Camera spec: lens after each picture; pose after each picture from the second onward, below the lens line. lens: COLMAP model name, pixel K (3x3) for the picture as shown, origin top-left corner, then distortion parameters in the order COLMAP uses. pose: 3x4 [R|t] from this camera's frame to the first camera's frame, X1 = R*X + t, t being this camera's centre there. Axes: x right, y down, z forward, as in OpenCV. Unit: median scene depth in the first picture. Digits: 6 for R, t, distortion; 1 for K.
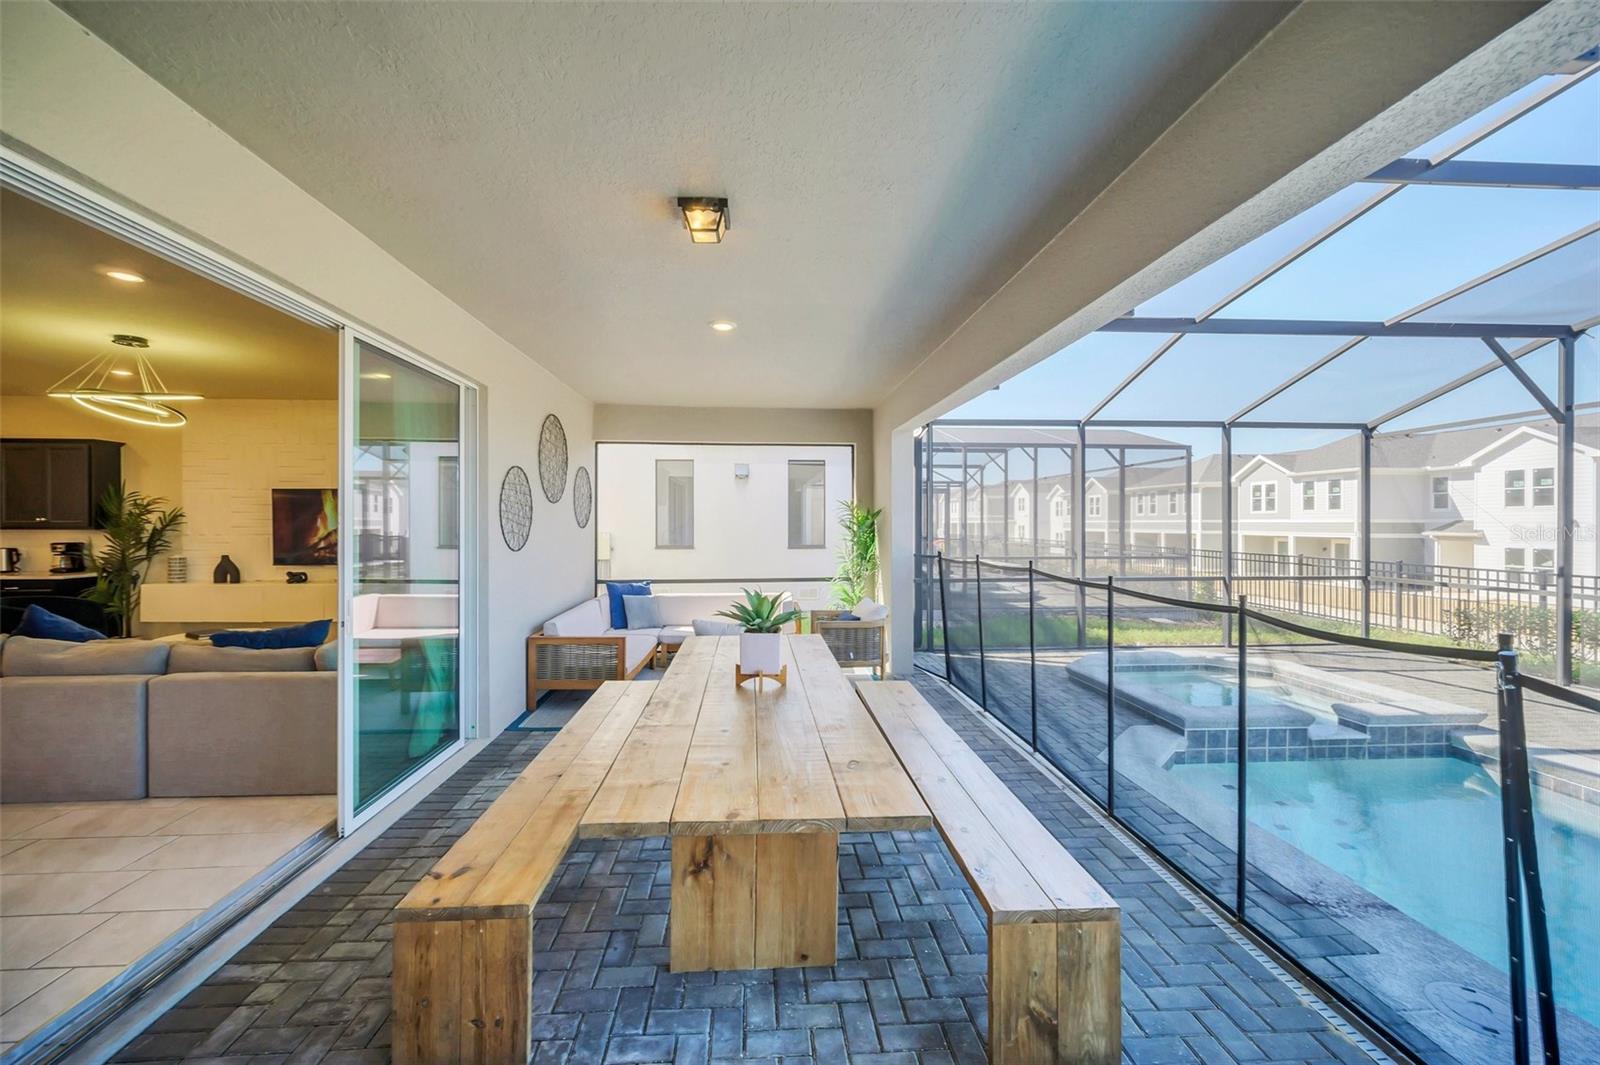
lens RADIAL K [[653.5, 0, 803.2], [0, 653.5, 524.6], [0, 0, 1]] dist [-0.002756, -0.000424]
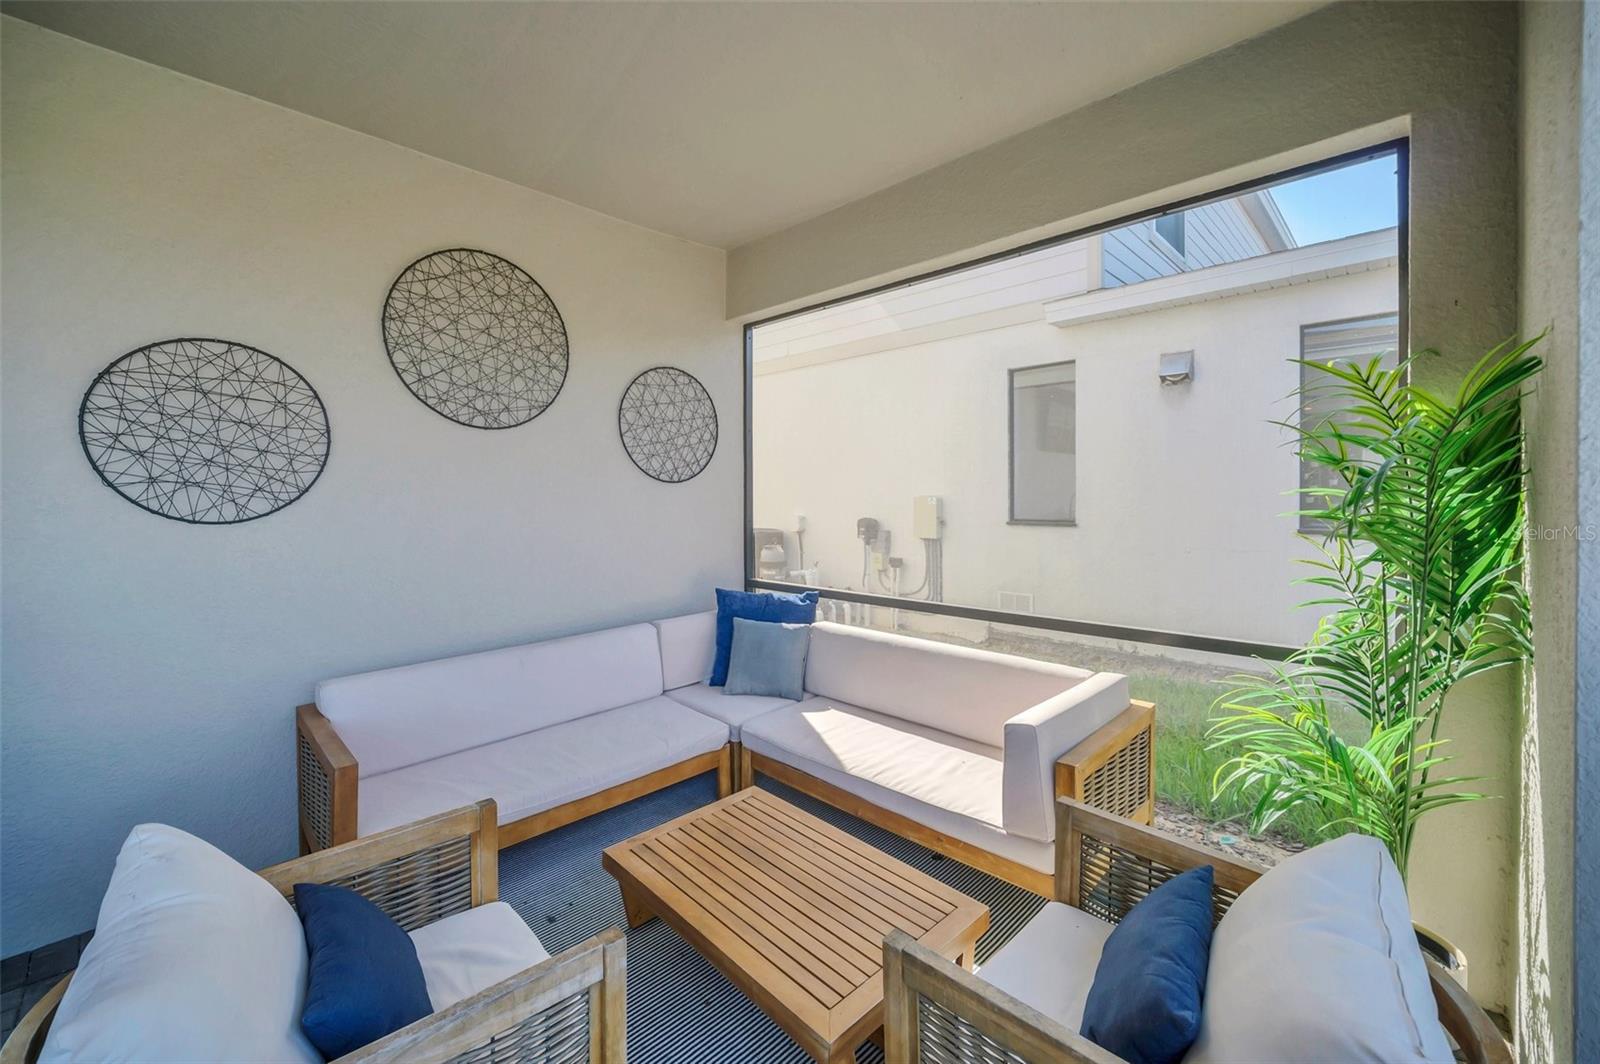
lens RADIAL K [[652.1, 0, 780.3], [0, 652.1, 500.2], [0, 0, 1]] dist [0.000088, 0.000092]
pose [[0.653734, 0.003678, -0.756716, 0.153252], [0.003556, 0.999962, 0.007933, 0.020302], [0.756716, -0.007877, 0.653696, 0.908485]]
